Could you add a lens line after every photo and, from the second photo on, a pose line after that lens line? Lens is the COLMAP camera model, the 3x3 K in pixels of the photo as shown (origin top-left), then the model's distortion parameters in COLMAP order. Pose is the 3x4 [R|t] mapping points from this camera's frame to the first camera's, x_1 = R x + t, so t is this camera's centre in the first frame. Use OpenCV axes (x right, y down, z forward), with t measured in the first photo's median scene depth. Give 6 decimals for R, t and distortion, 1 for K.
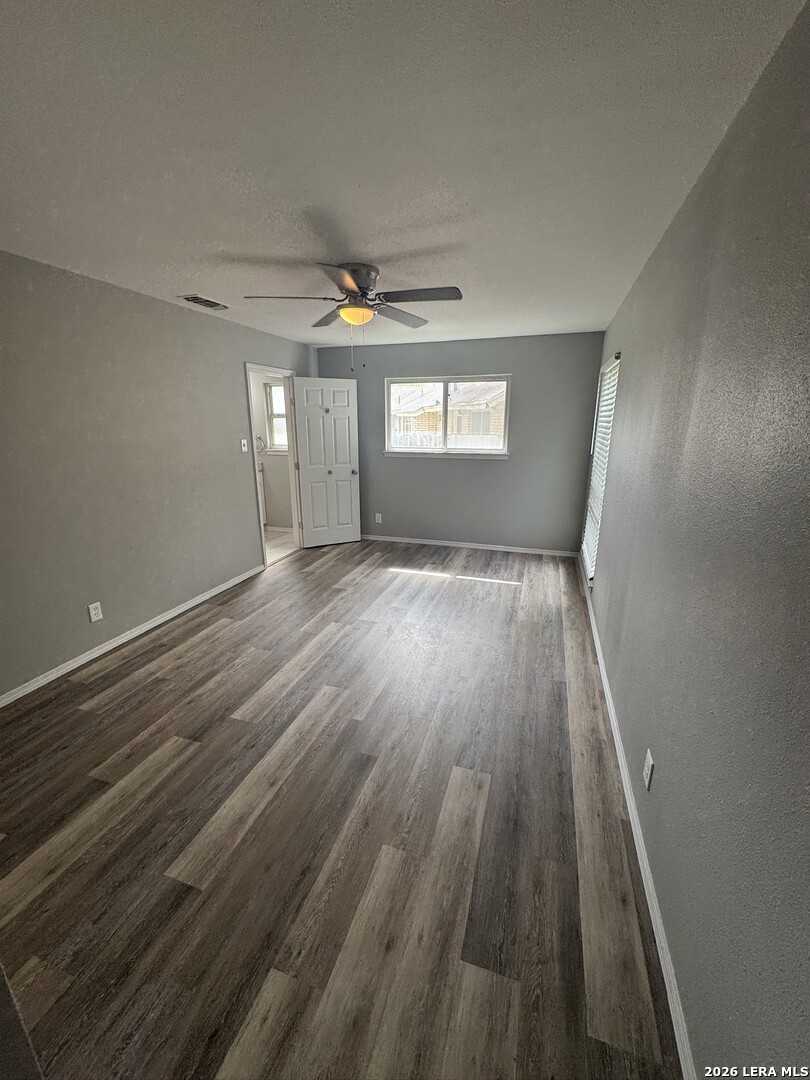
lens RADIAL K [[431.0, 0, 405.4], [0, 431.0, 538.6], [0, 0, 1]] dist [-0.002076, 0.000347]
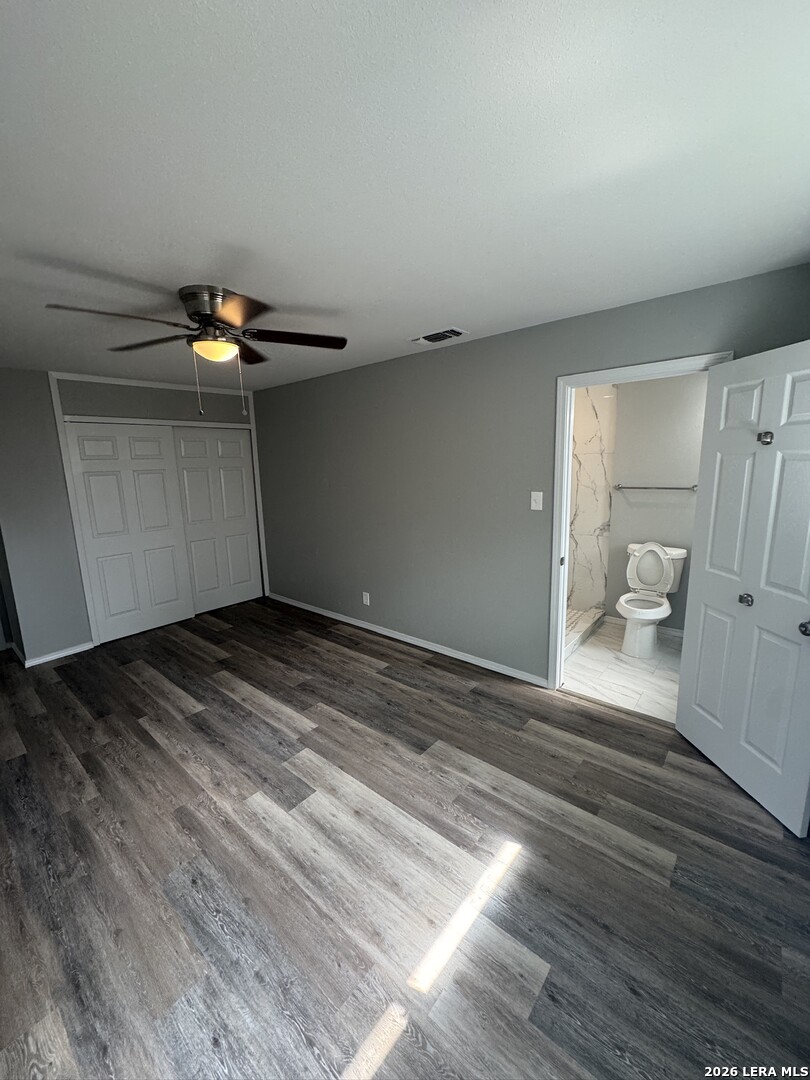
lens RADIAL K [[431.0, 0, 405.4], [0, 431.0, 538.6], [0, 0, 1]] dist [-0.002076, 0.000347]
pose [[-0.383911, 0.181326, -0.905391, 0.395016], [-0.213949, 0.936377, 0.278252, -0.357284], [0.898242, 0.300532, -0.320691, 1.225792]]
